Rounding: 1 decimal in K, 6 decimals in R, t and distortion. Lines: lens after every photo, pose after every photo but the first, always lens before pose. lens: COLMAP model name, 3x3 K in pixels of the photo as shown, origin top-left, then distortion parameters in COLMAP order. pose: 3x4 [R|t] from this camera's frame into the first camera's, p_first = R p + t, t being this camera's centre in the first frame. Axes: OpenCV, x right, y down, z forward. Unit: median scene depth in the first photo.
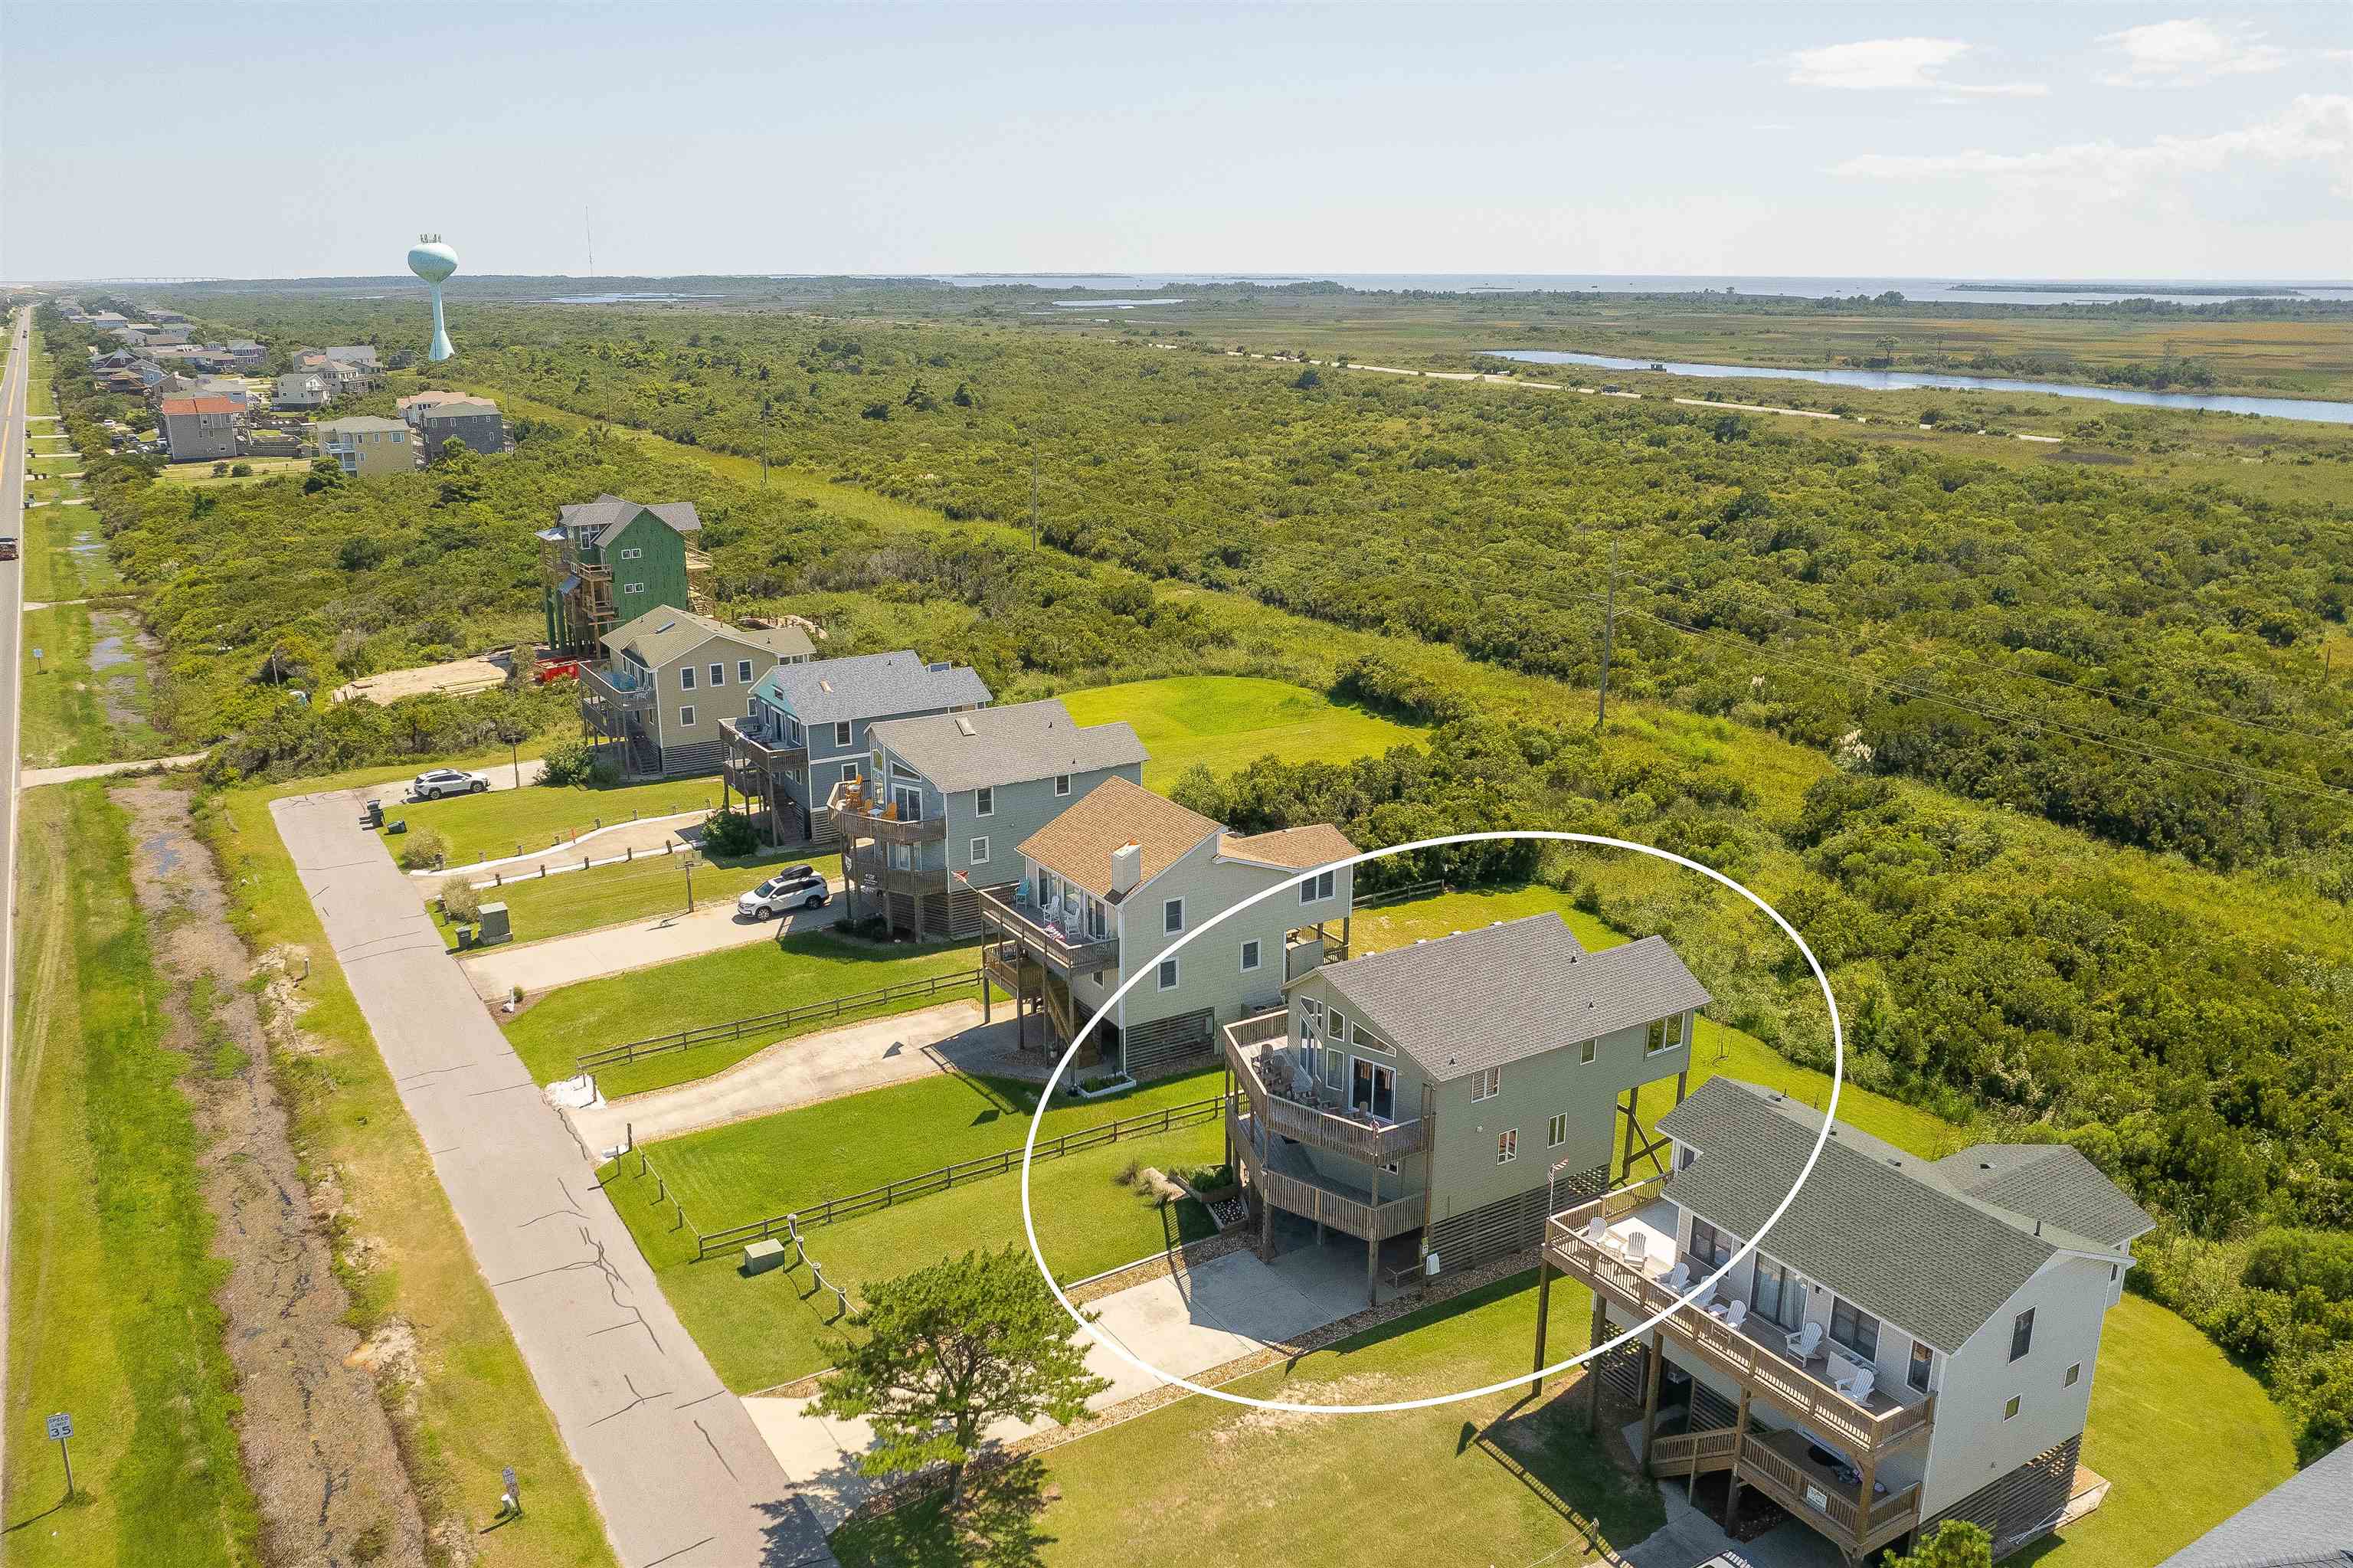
lens RADIAL K [[1827.2, 0, 1169.4], [0, 1827.2, 786.1], [0, 0, 1]] dist [-0.067531, 0.046969]
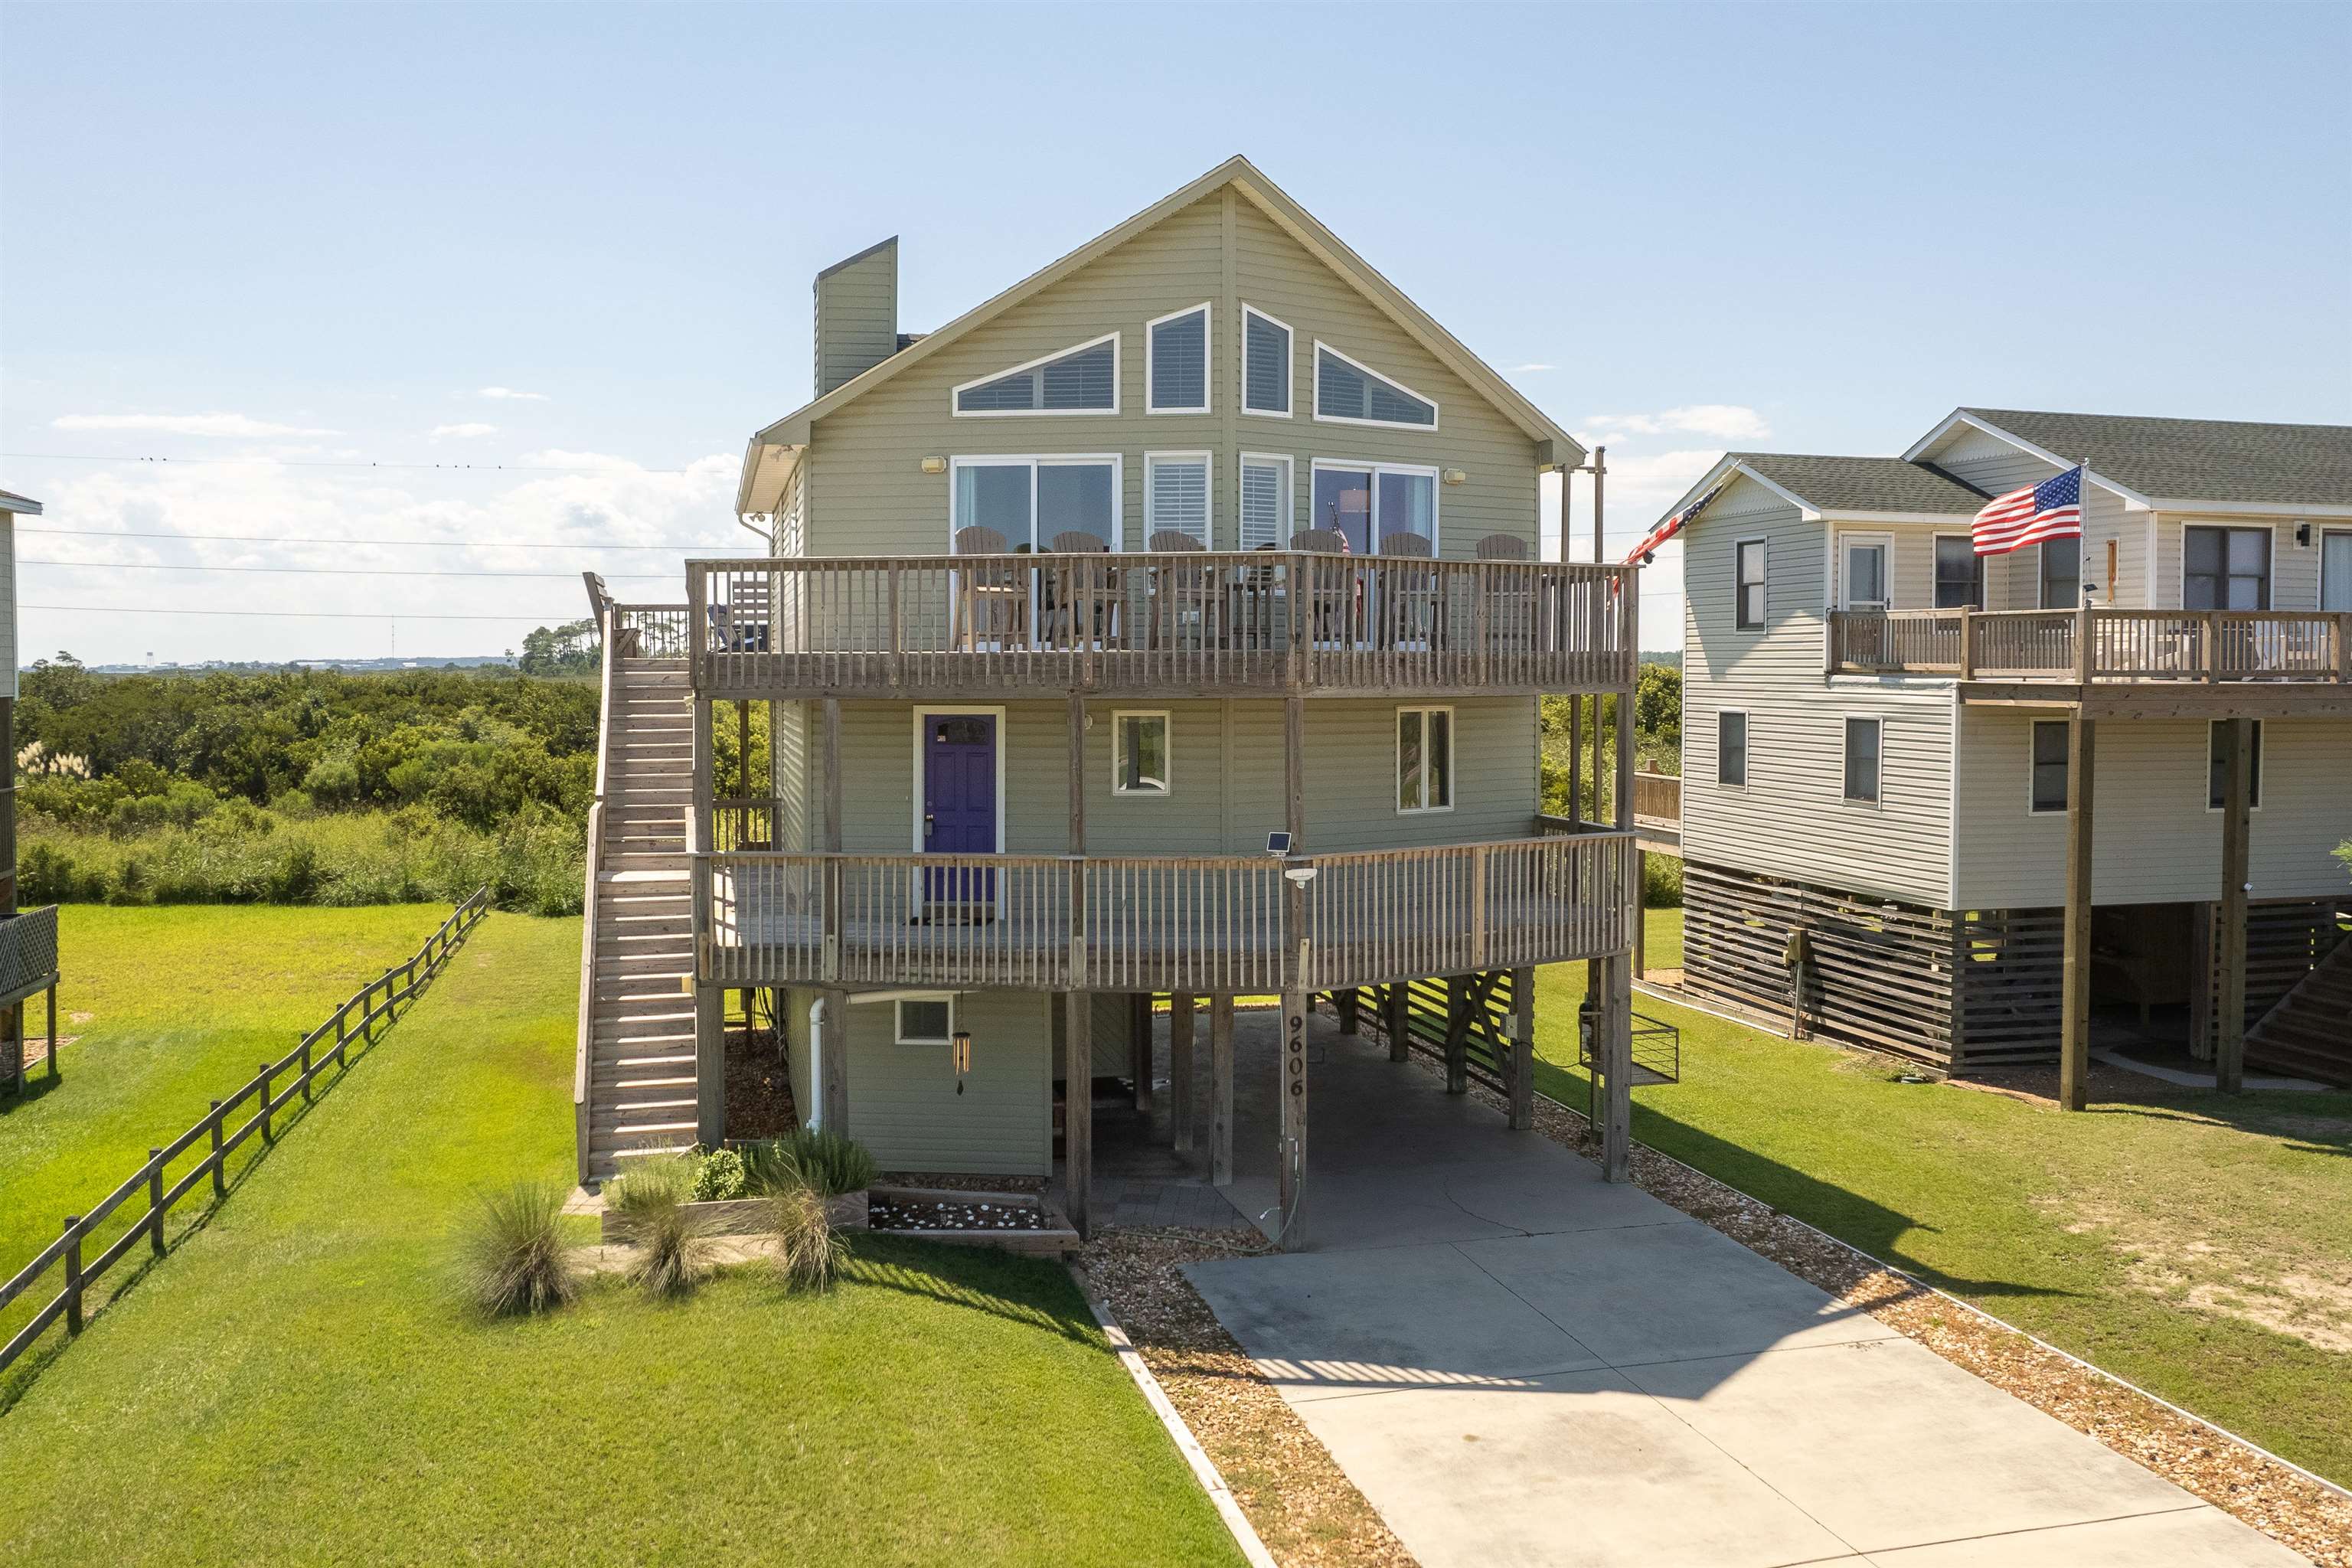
lens RADIAL K [[1919.7, 0, 1186.7], [0, 1919.7, 748.5], [0, 0, 1]] dist [-0.027588, -0.001297]
pose [[0.301350, -0.039851, 0.952680, -0.150976], [0.262622, 0.963951, -0.042749, 0.136856], [-0.916634, 0.263077, 0.300953, 0.627018]]
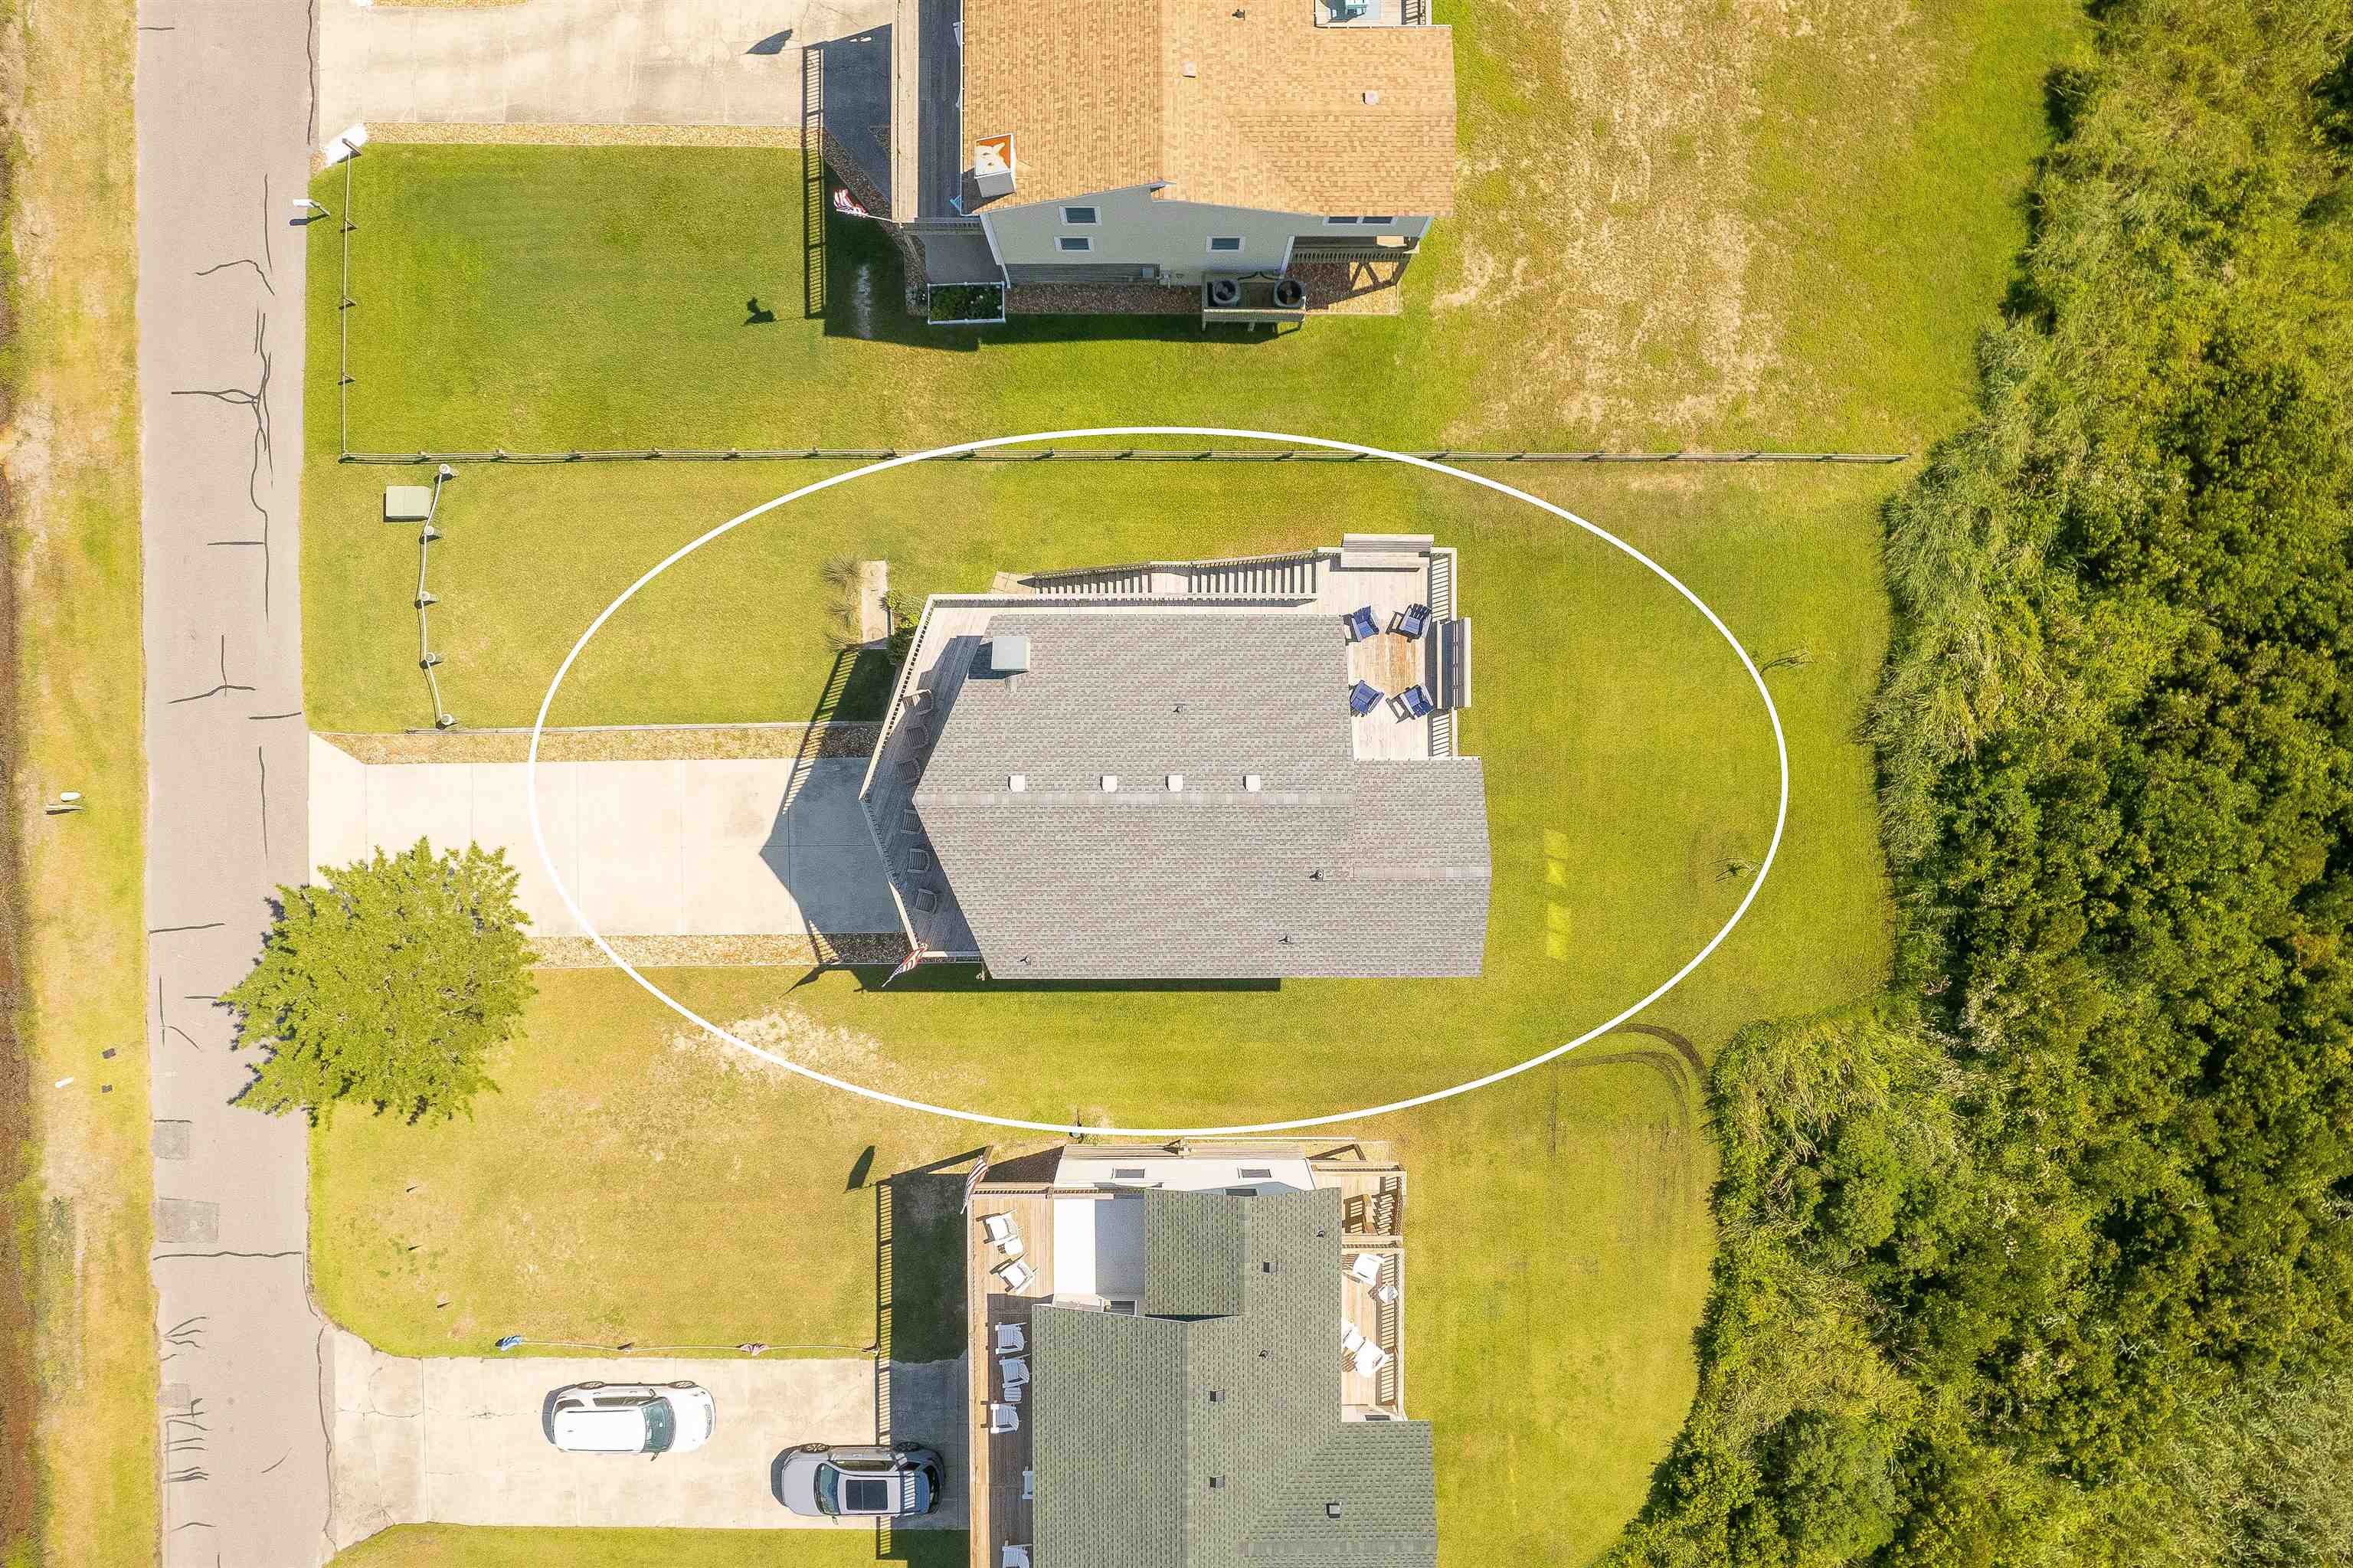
lens RADIAL K [[1827.2, 0, 1169.4], [0, 1827.2, 786.1], [0, 0, 1]] dist [-0.067531, 0.046969]
pose [[0.852934, 0.521989, 0.005538, 0.108151], [-0.145738, 0.227922, 0.962711, -0.414705], [0.501262, -0.821936, 0.270476, 0.573216]]
